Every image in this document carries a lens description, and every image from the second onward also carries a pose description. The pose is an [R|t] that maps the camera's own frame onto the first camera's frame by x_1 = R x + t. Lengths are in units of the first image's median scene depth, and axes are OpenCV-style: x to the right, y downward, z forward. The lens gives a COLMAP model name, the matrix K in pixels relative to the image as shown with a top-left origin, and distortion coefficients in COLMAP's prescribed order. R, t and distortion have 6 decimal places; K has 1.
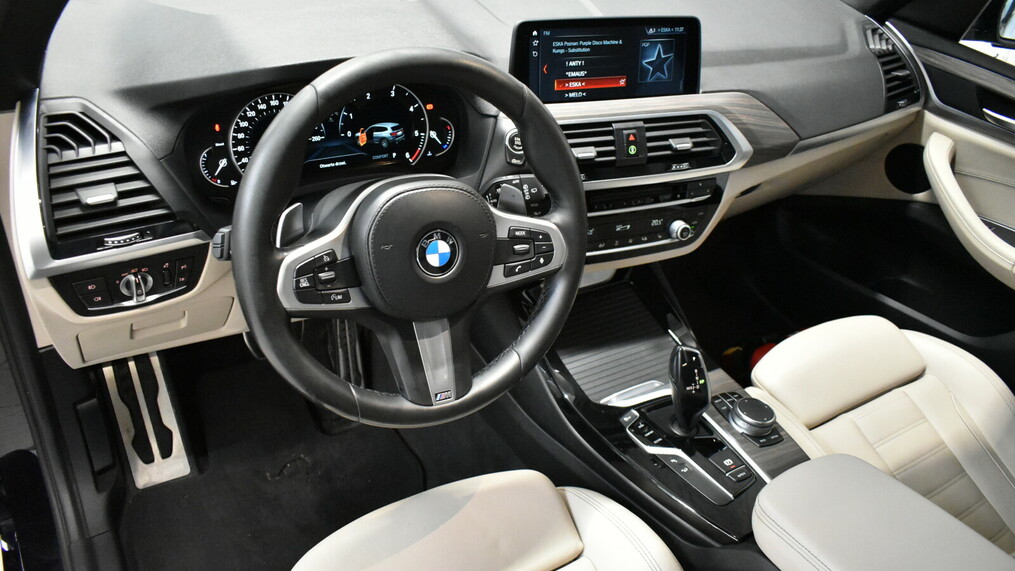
lens RADIAL K [[784.3, 0, 507.1], [0, 784.3, 286.2], [0, 0, 1]] dist [-0.016458, -0.002019]
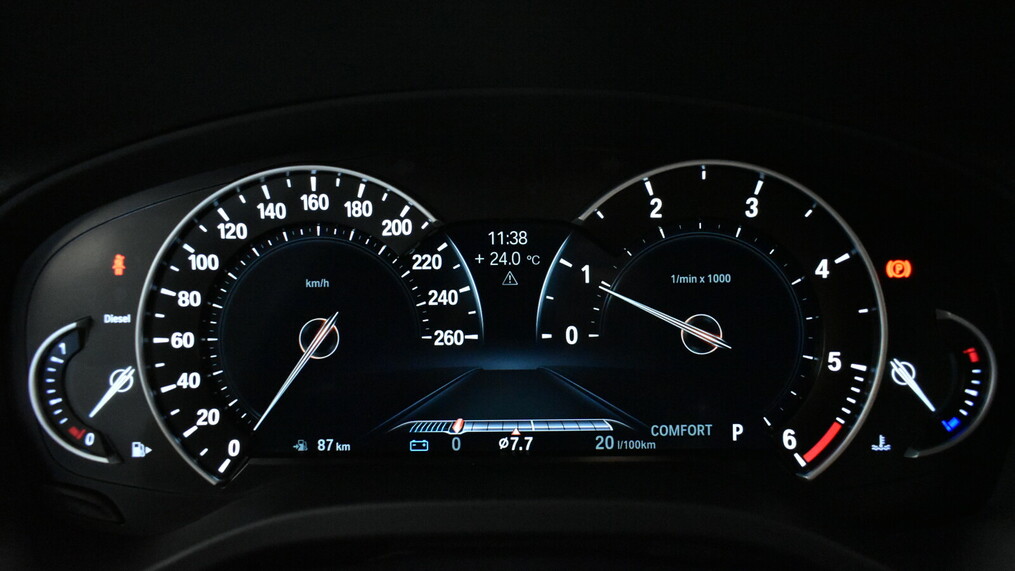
lens RADIAL K [[784.3, 0, 506.6], [0, 784.3, 285.1], [0, 0, 1]] dist [-0.016458, -0.002019]
pose [[0.844760, 0.052366, -0.532577, -0.070923], [-0.206272, 0.950163, -0.233758, -0.136841], [0.493794, 0.307325, 0.813461, 0.731660]]
